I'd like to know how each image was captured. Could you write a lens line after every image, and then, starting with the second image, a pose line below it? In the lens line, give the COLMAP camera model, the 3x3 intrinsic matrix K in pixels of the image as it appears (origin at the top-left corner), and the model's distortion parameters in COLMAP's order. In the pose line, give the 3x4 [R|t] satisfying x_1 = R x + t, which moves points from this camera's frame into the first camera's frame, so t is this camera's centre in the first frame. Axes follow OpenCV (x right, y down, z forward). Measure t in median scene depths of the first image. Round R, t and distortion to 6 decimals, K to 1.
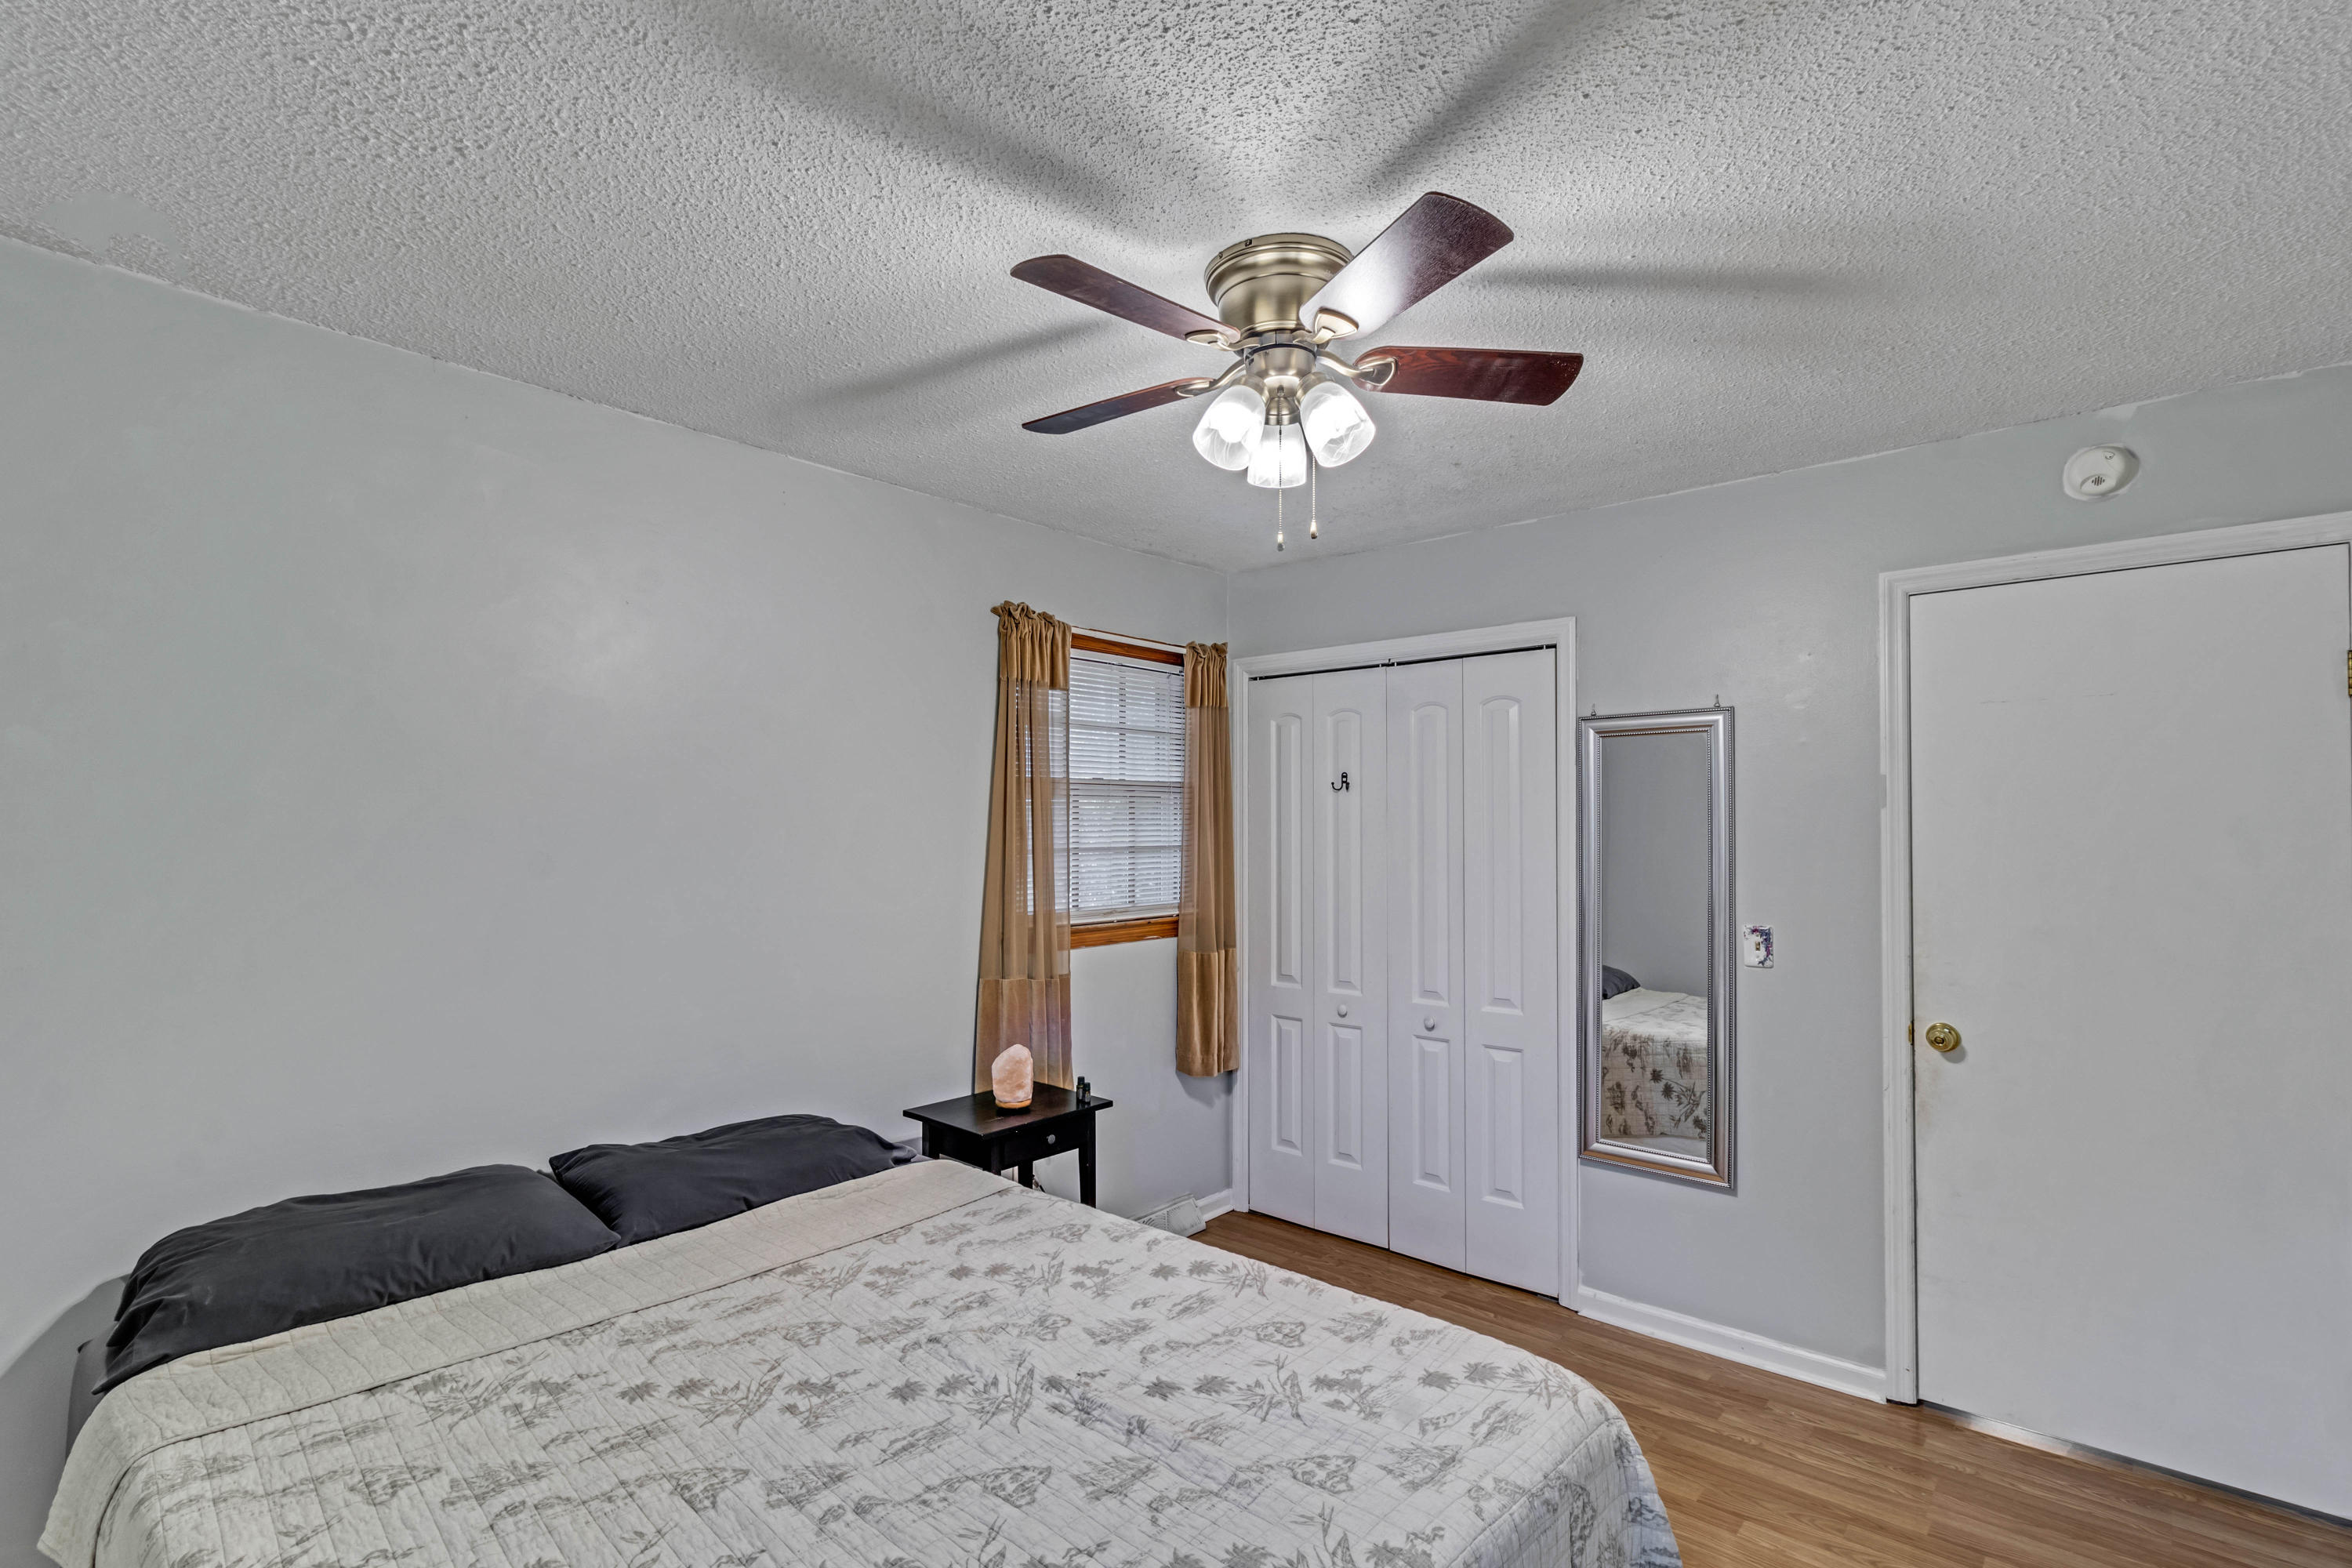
lens RADIAL K [[1093.4, 0, 1162.4], [0, 1093.4, 808.8], [0, 0, 1]] dist [0.002485, 0.000306]
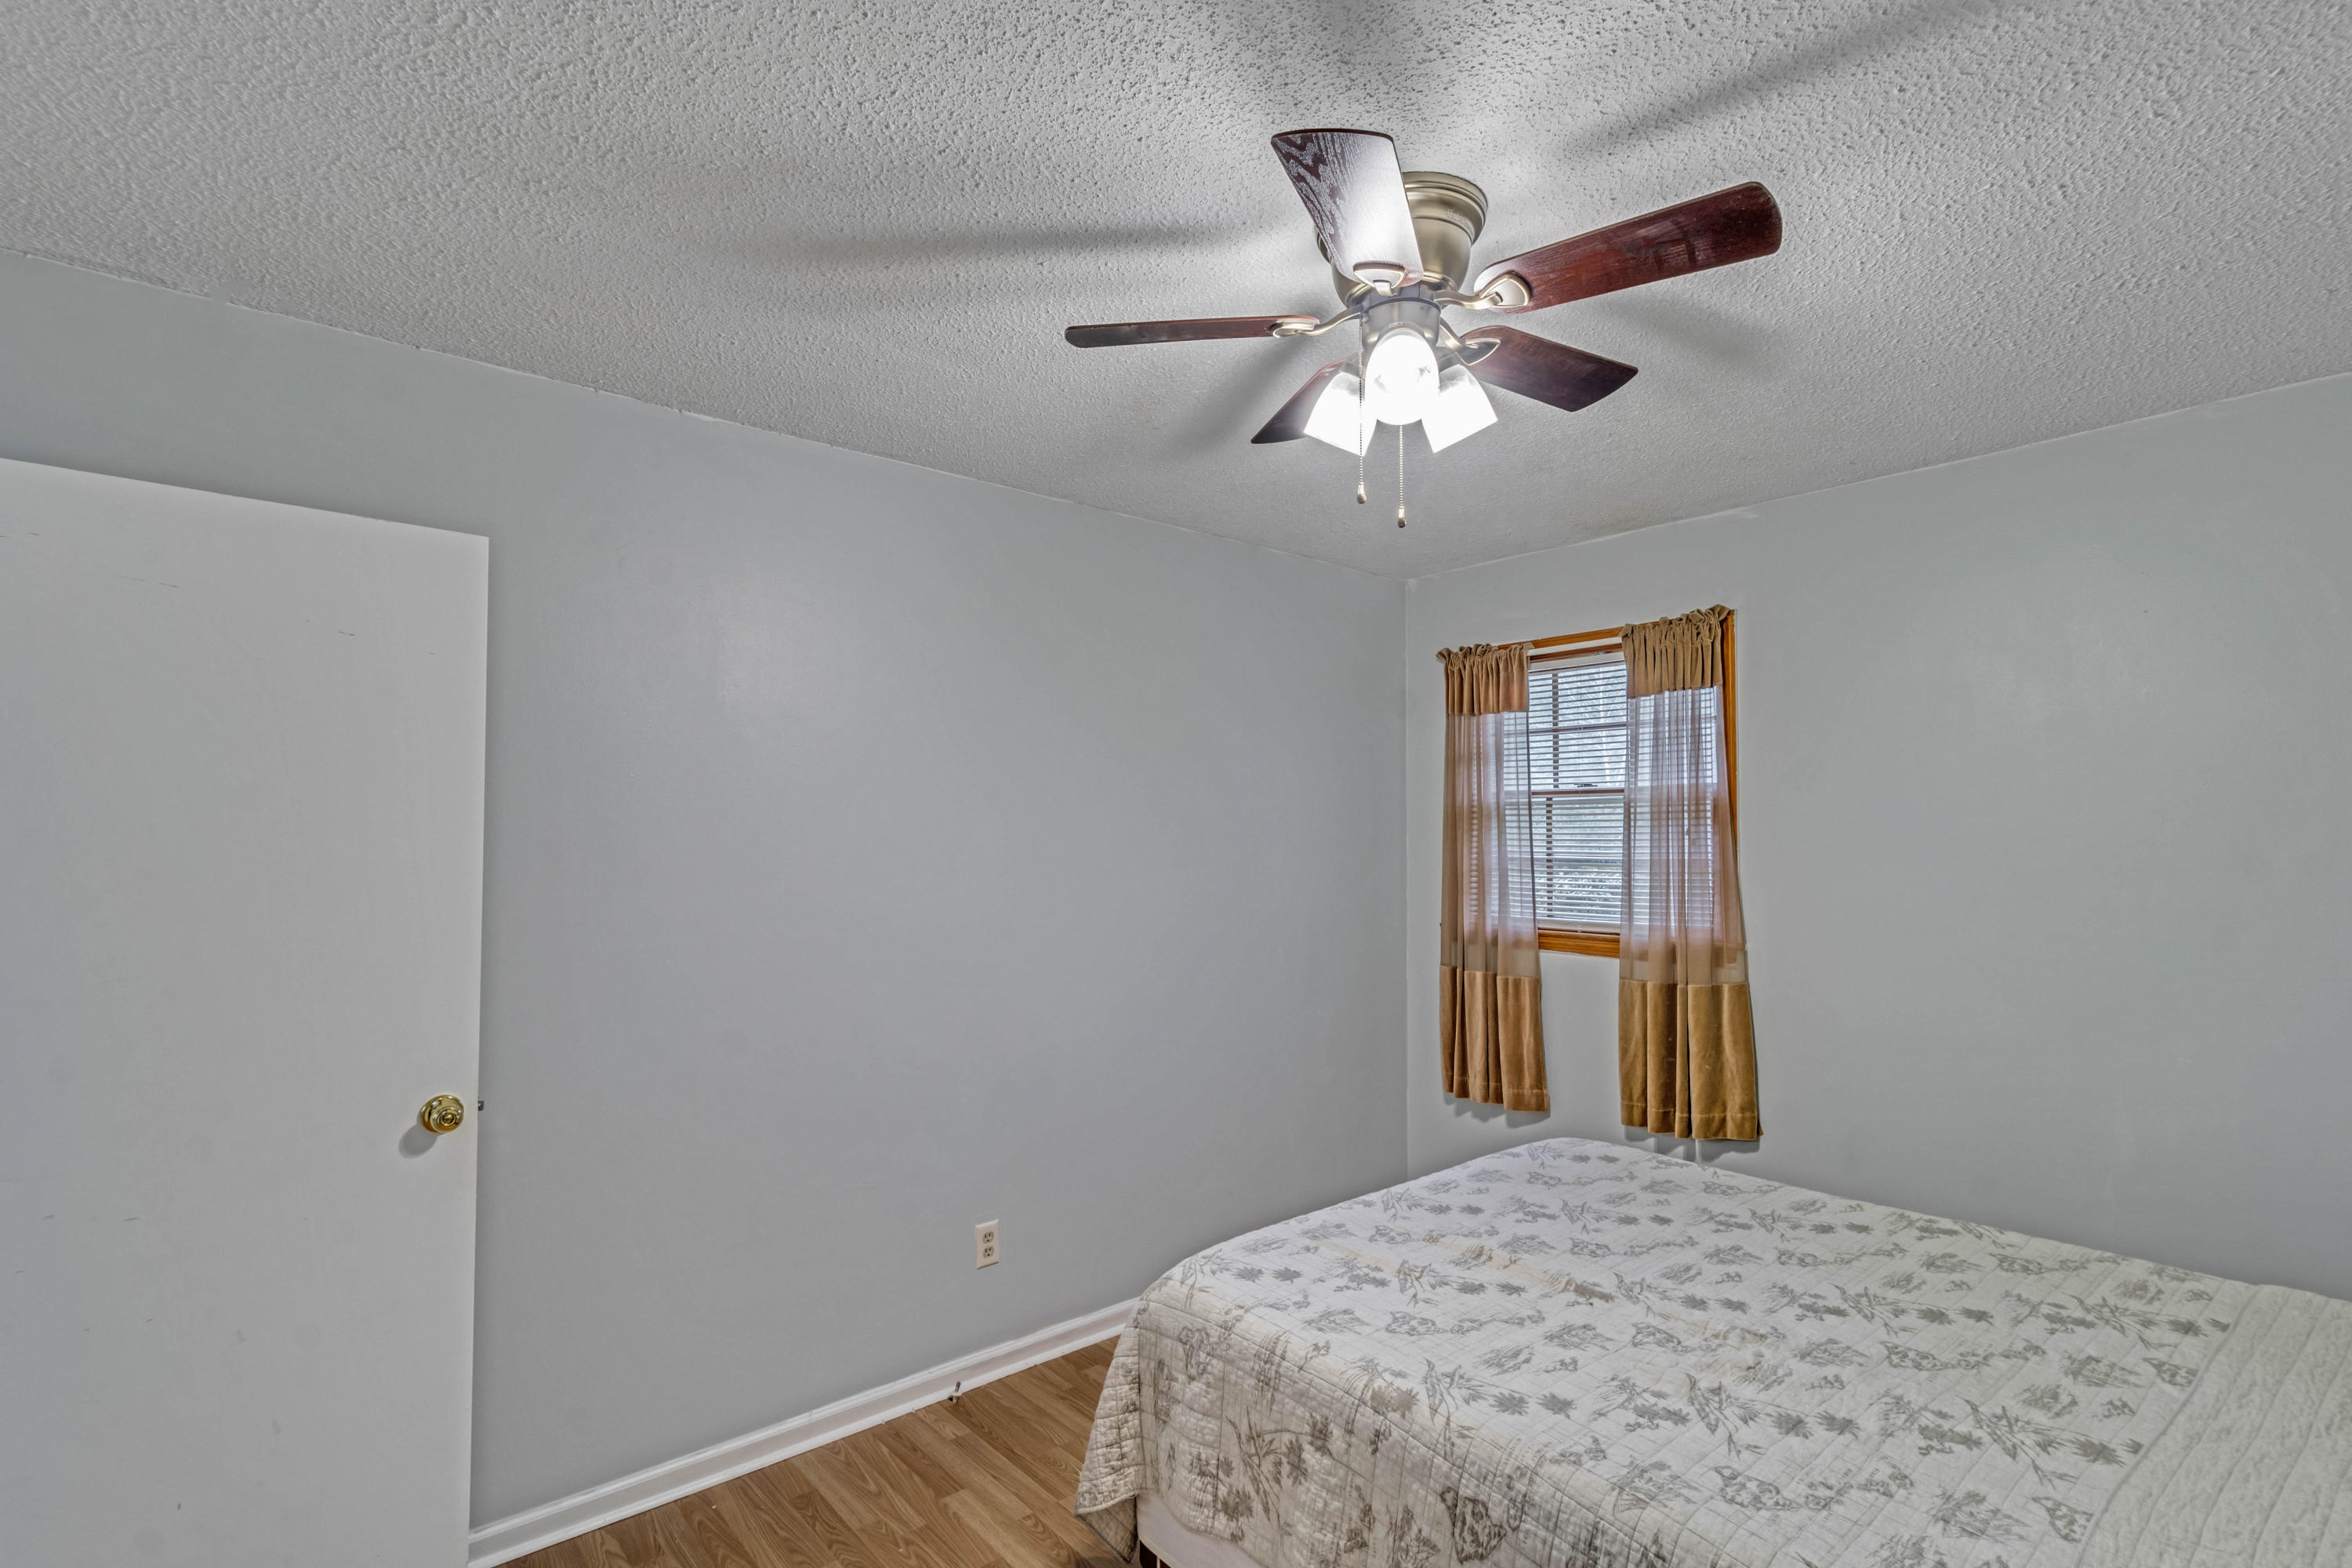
lens RADIAL K [[1093.4, 0, 1162.4], [0, 1093.4, 808.8], [0, 0, 1]] dist [0.002485, 0.000306]
pose [[-0.989284, 0.004664, 0.145930, 0.172603], [-0.001751, 0.999039, -0.043801, 0.034738], [-0.145994, -0.043587, -0.988325, 1.907964]]
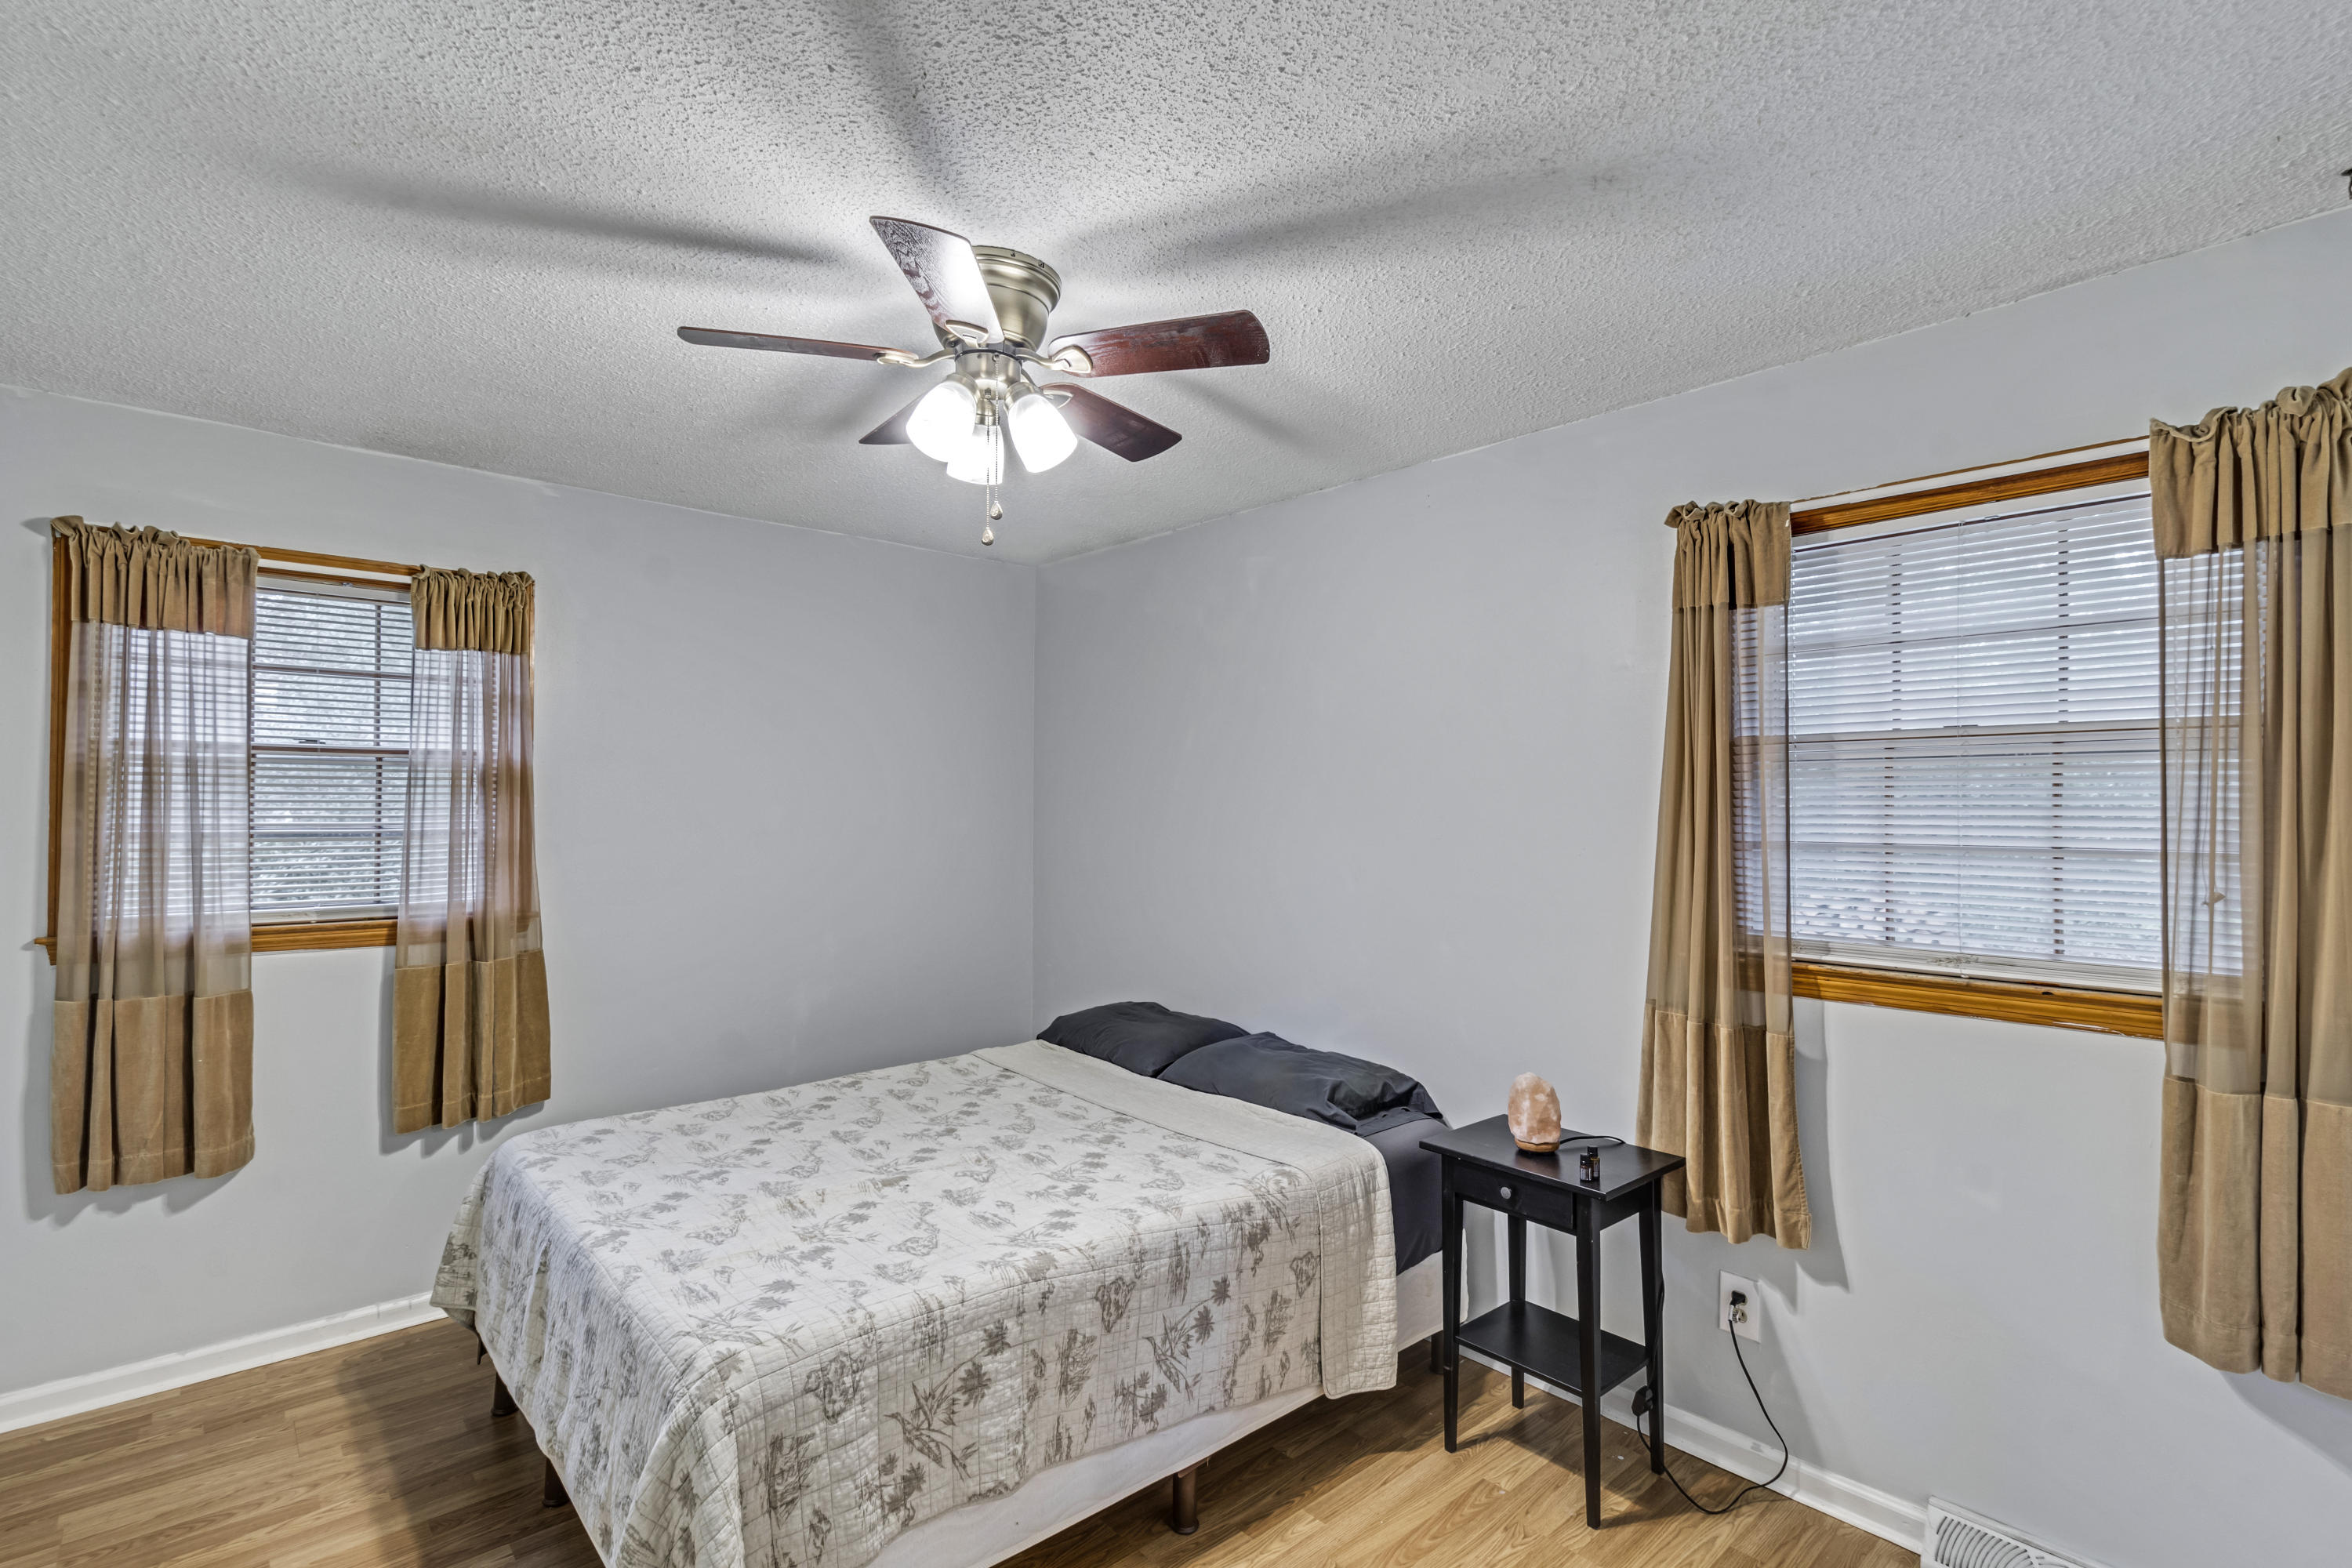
lens RADIAL K [[1093.4, 0, 1162.4], [0, 1093.4, 808.8], [0, 0, 1]] dist [0.002485, 0.000306]
pose [[-0.119763, -0.000921, -0.992802, 1.121545], [0.013166, 0.999910, -0.002516, 0.023211], [0.992715, -0.013372, -0.119741, 1.287345]]
